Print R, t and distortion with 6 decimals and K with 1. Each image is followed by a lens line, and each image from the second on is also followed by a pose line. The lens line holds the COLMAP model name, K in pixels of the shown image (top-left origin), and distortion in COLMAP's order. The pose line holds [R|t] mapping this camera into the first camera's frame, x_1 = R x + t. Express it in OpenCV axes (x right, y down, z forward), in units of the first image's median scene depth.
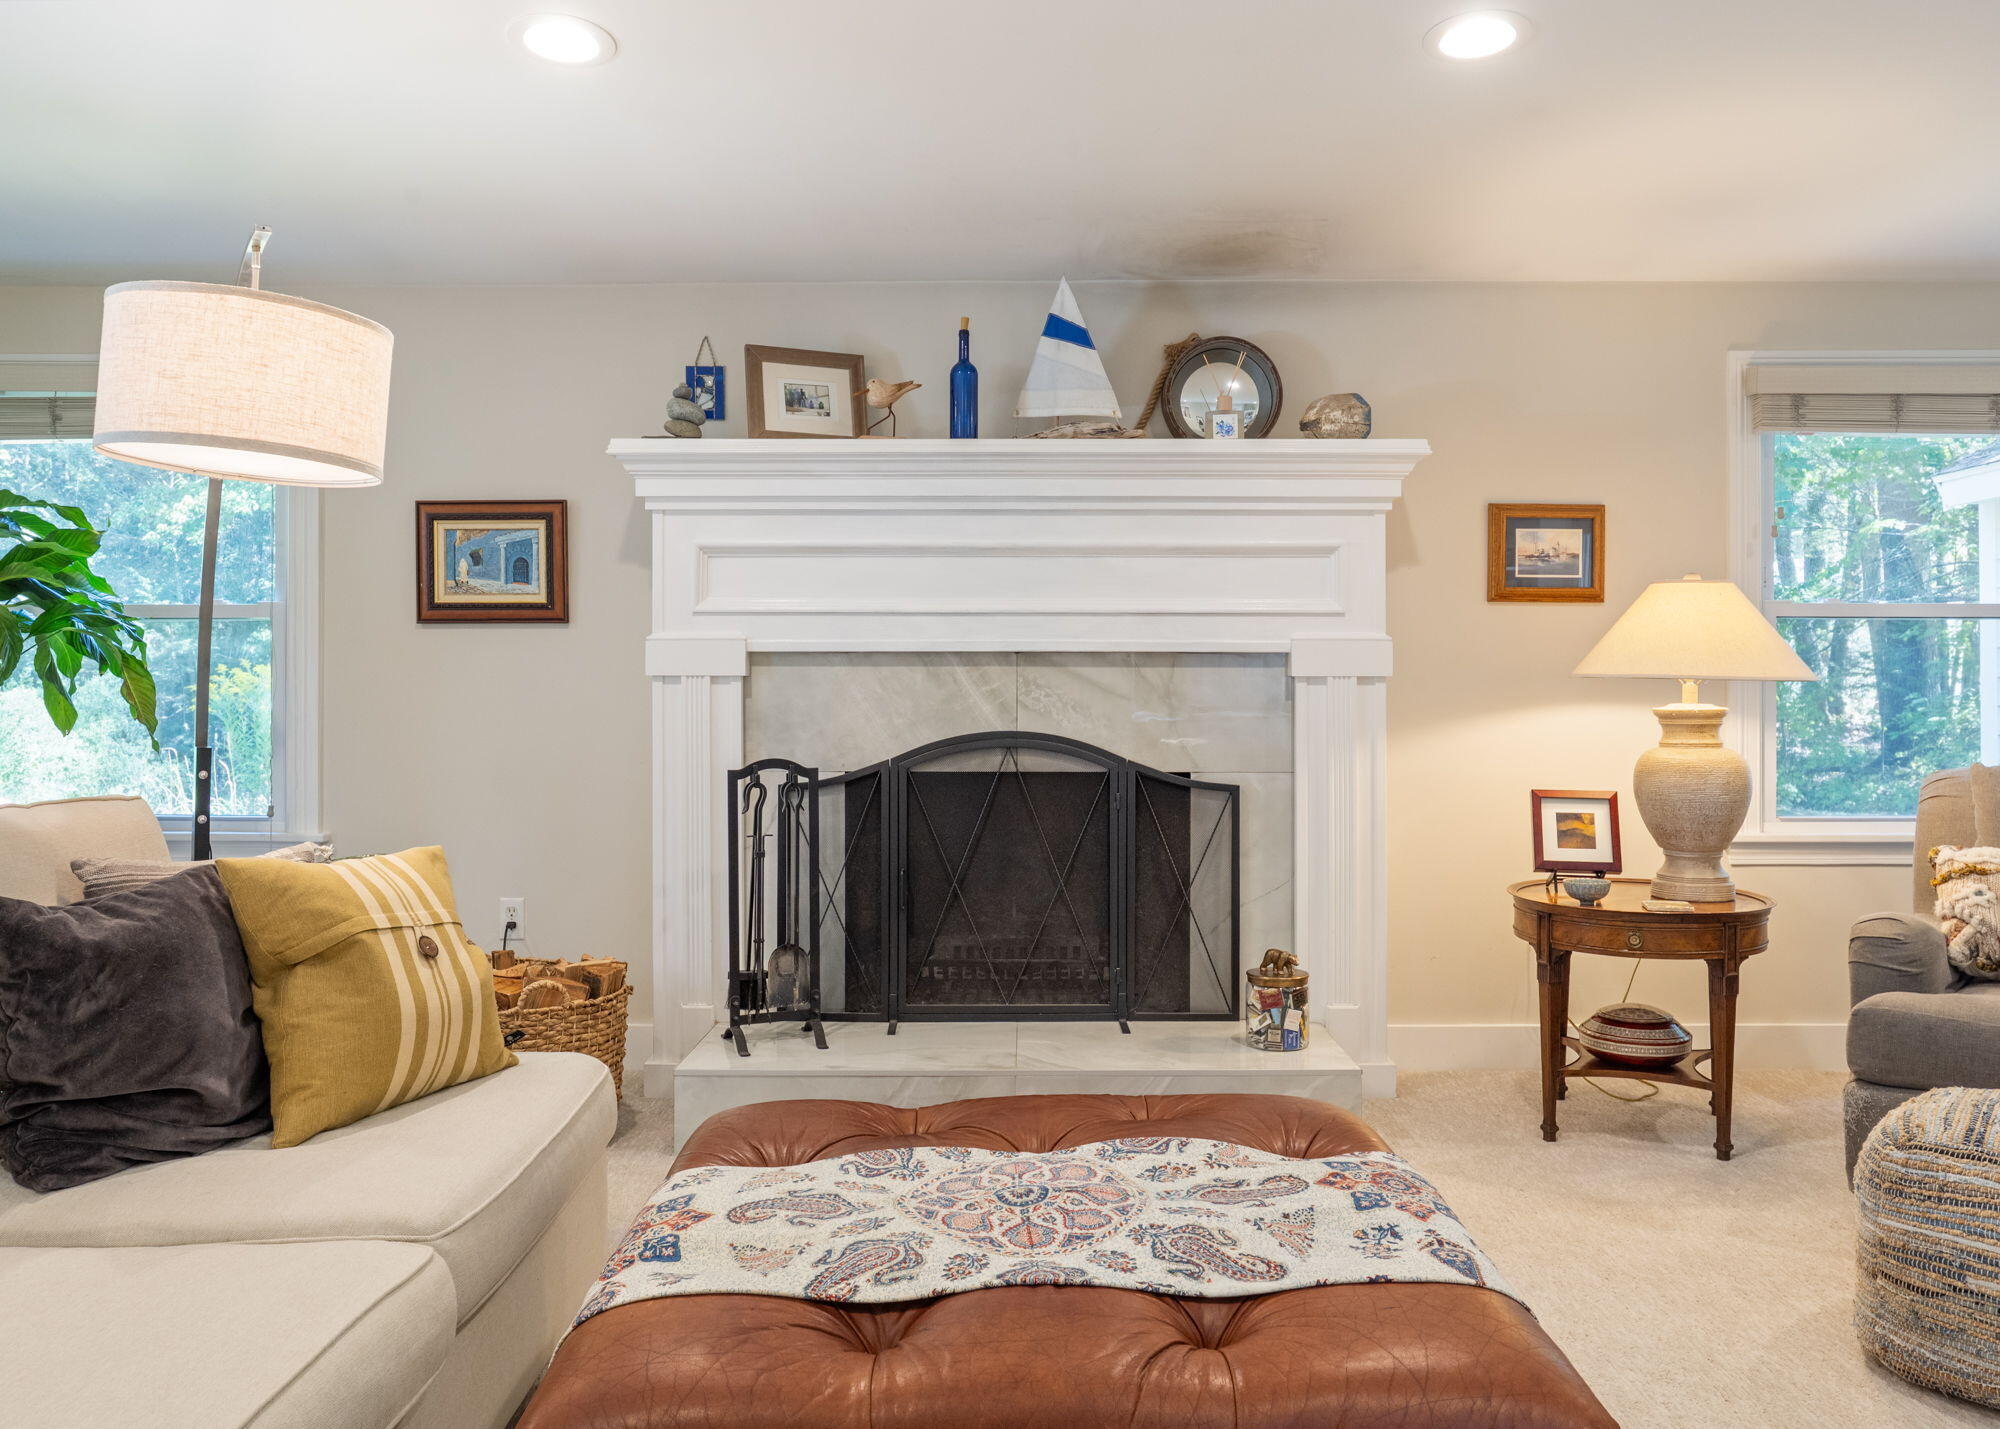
lens RADIAL K [[1485.2, 0, 997.3], [0, 1485.2, 675.8], [0, 0, 1]] dist [-0.001960, 0.000943]
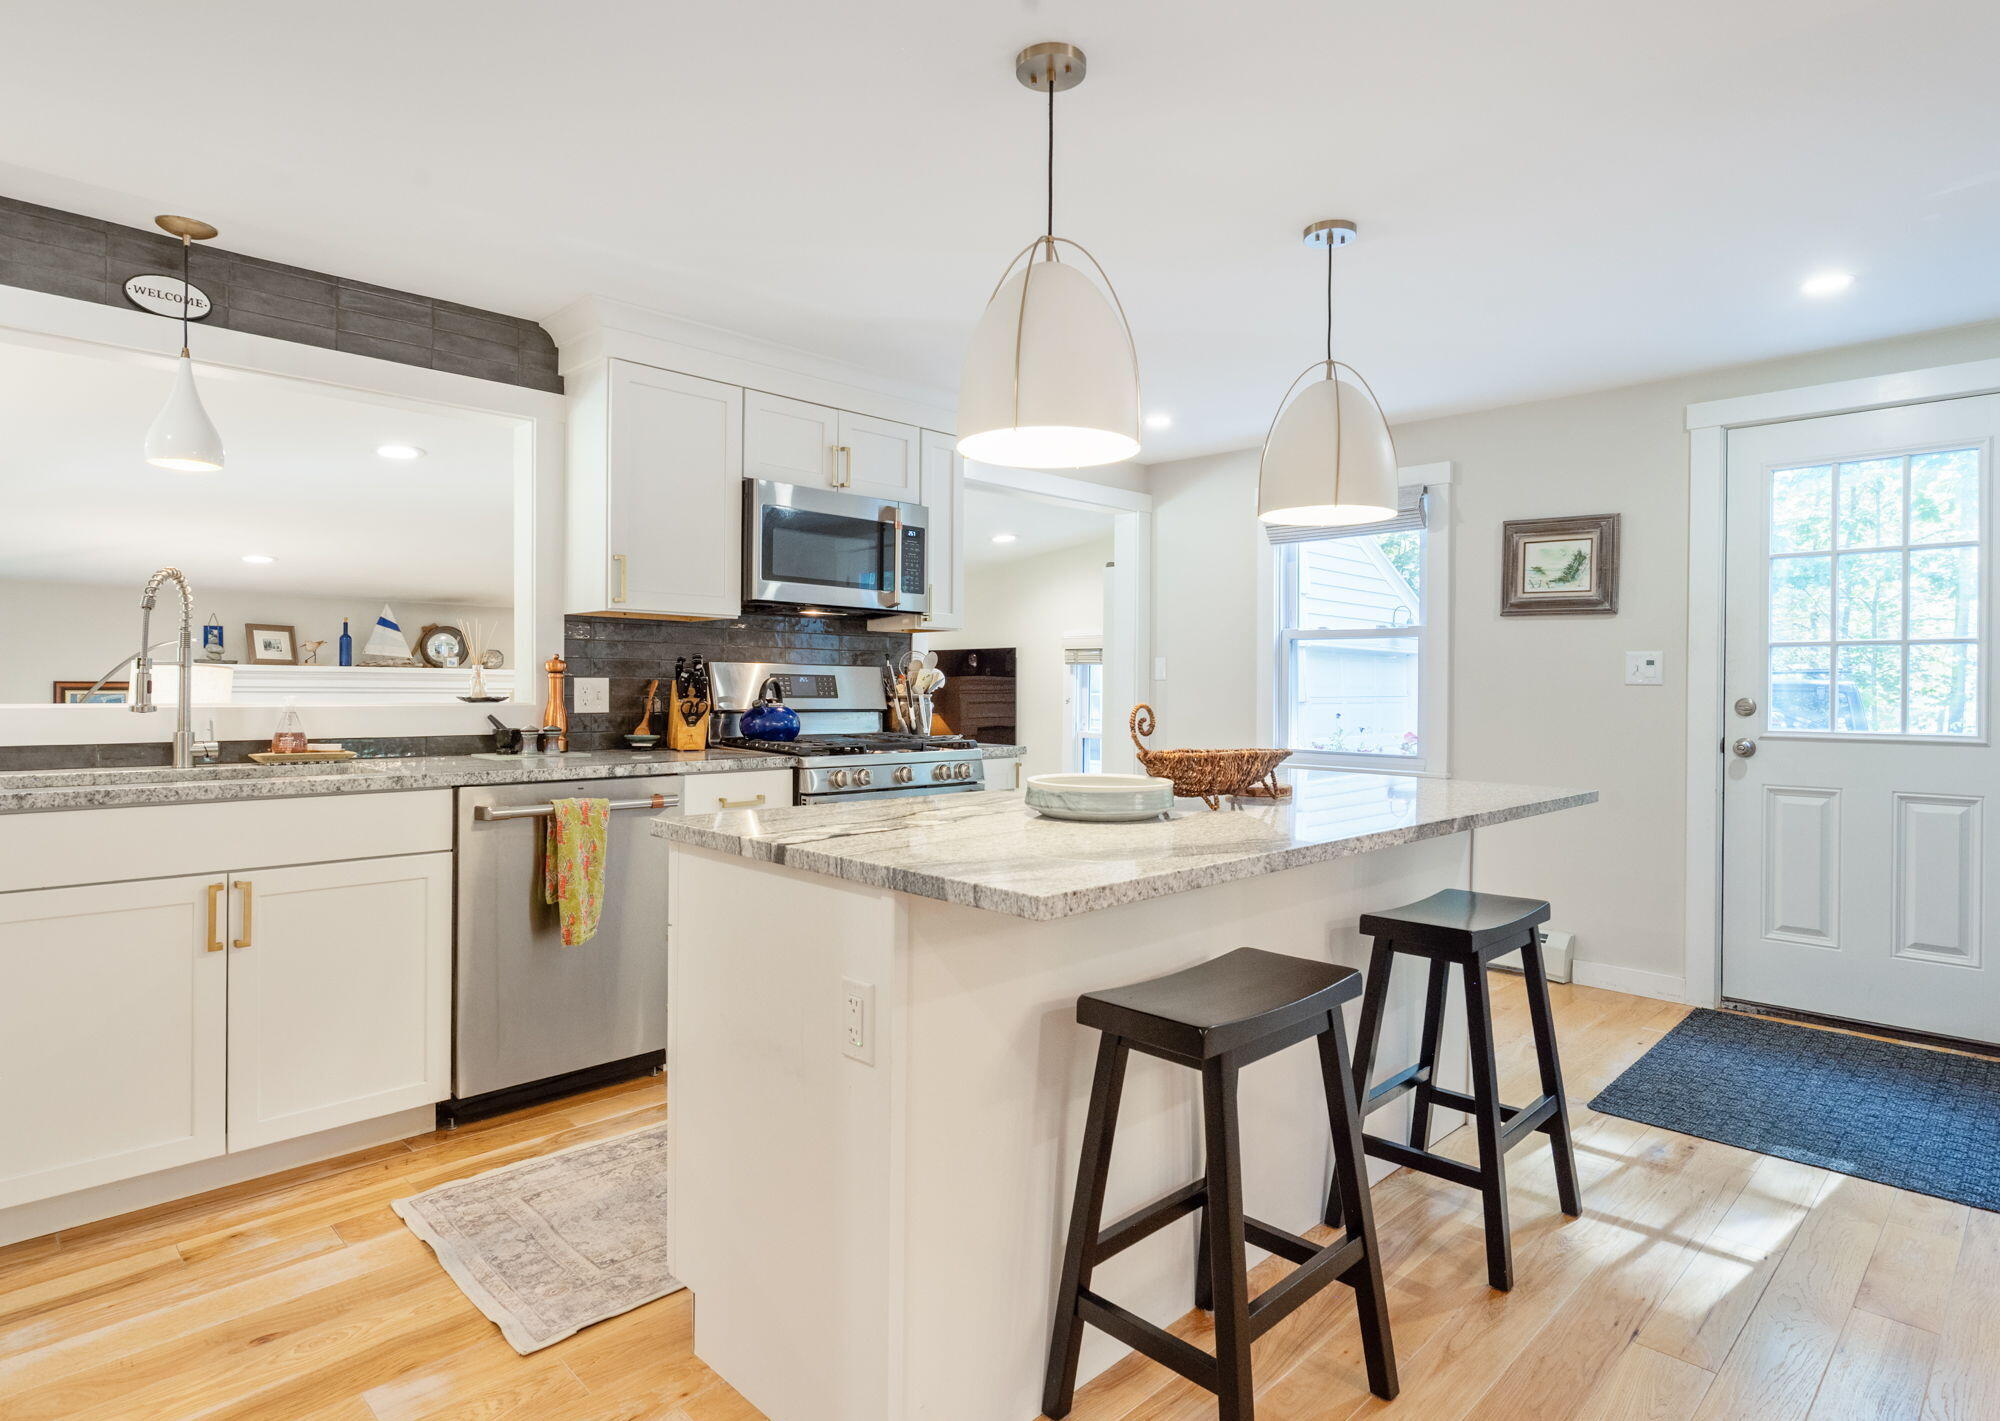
lens RADIAL K [[1079.7, 0, 998.1], [0, 1079.7, 689.2], [0, 0, 1]] dist [-0.002553, 0.000914]
pose [[0.699181, 0.005309, 0.714925, -0.567001], [-0.012065, 0.999918, 0.004375, -0.132539], [-0.714843, -0.011685, 0.699187, -1.141085]]
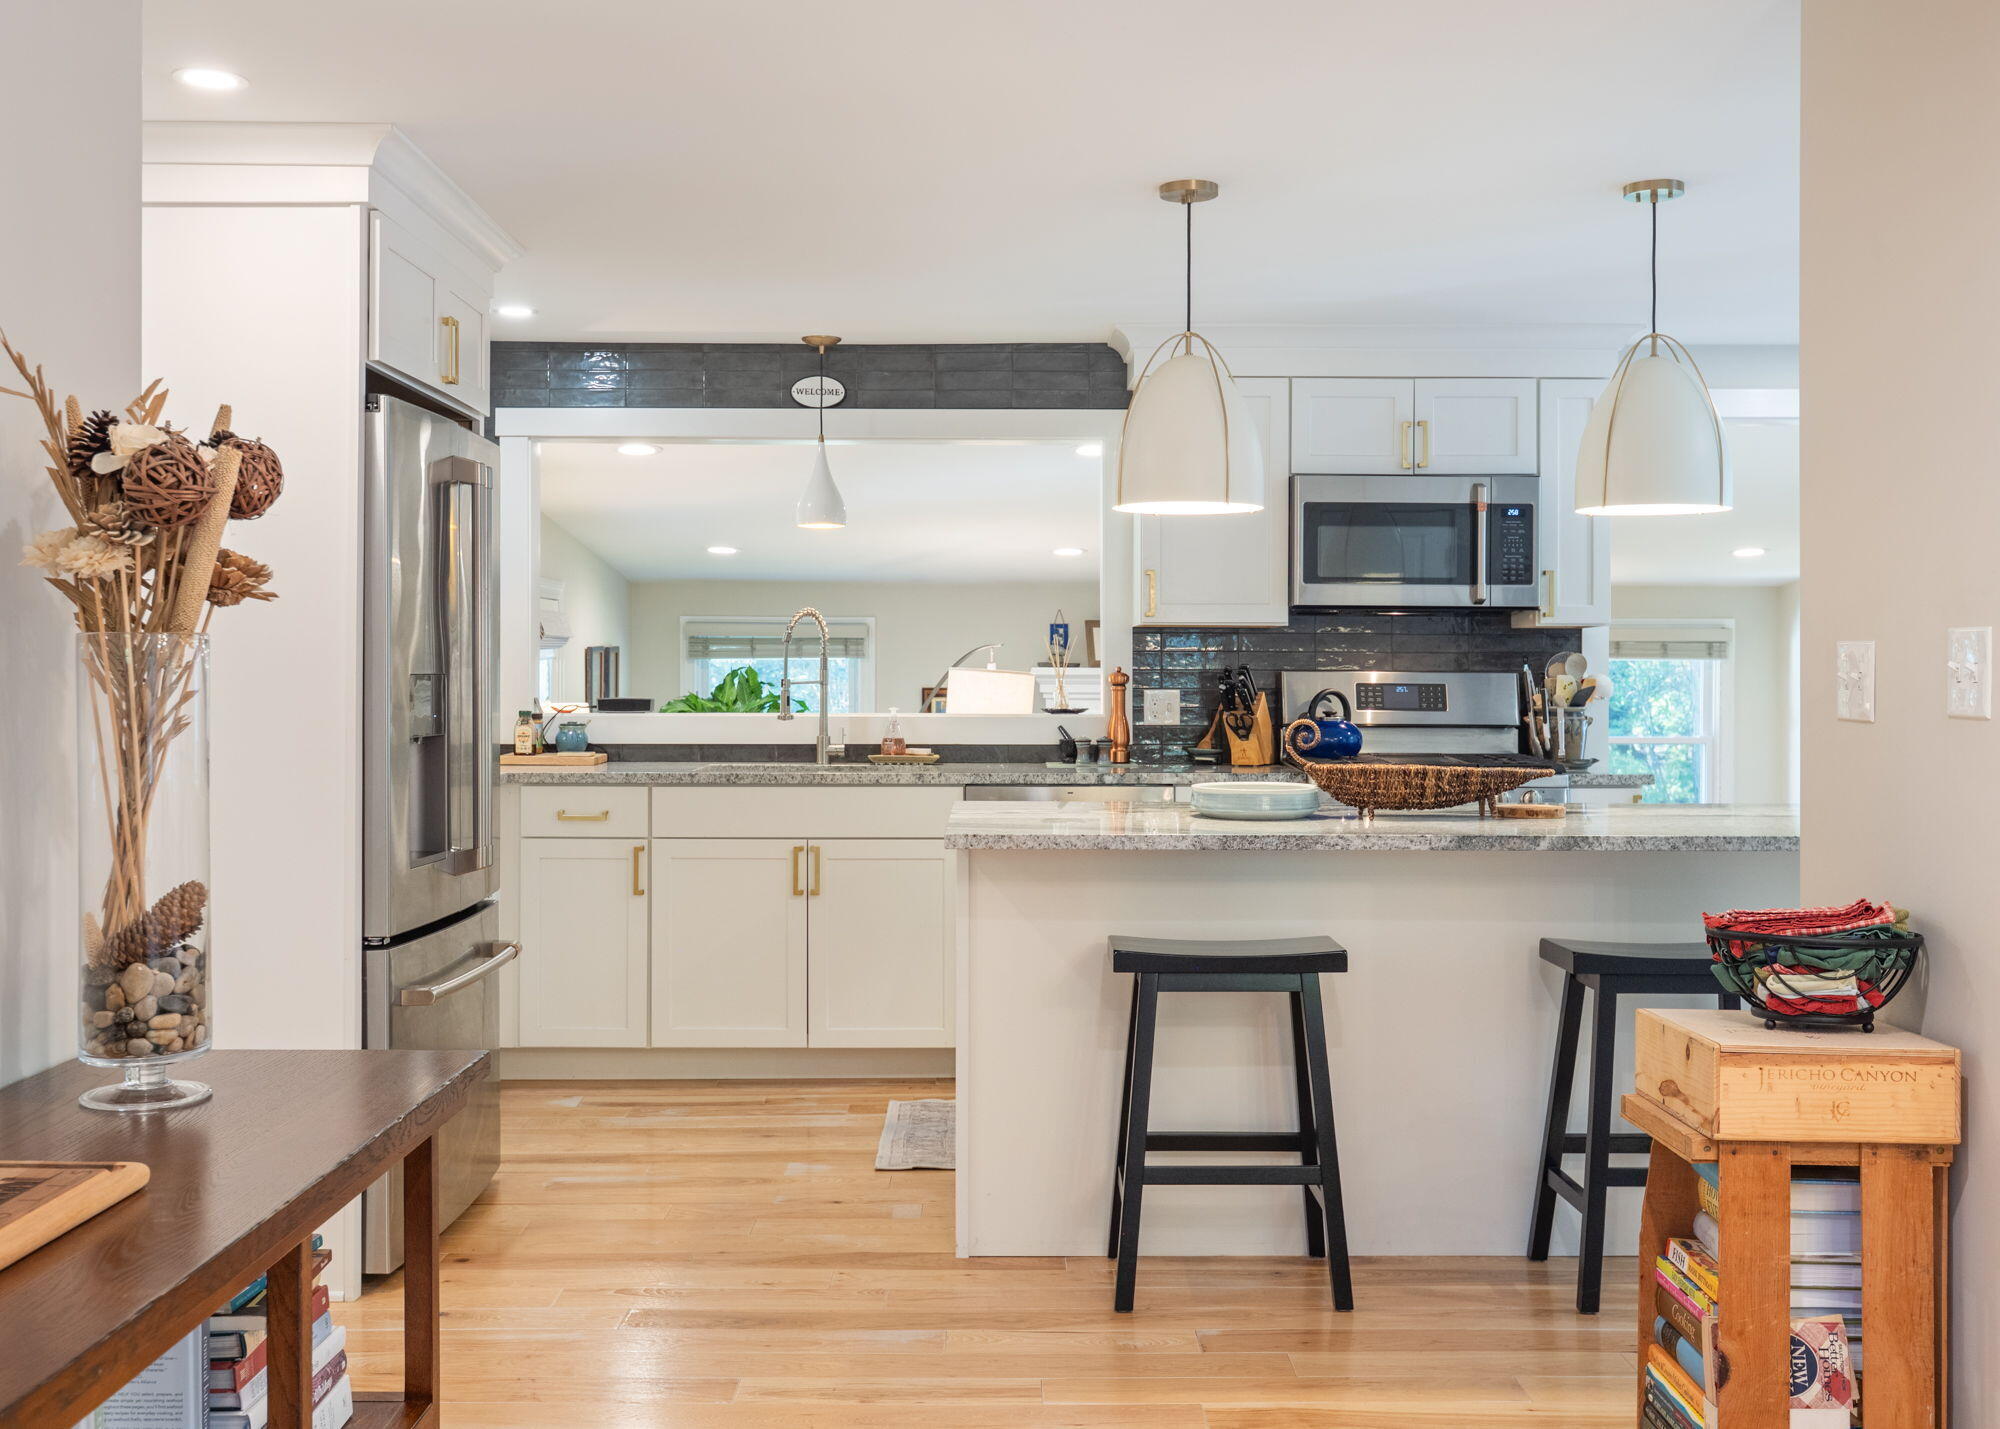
lens RADIAL K [[1988.6, 0, 1022.9], [0, 1988.6, 679.5], [0, 0, 1]] dist [0.009205, 0.113008]
pose [[0.999594, 0.002460, 0.028371, -0.335801], [-0.002647, 0.999975, 0.006563, -0.151627], [-0.028354, -0.006635, 0.999576, -1.860579]]
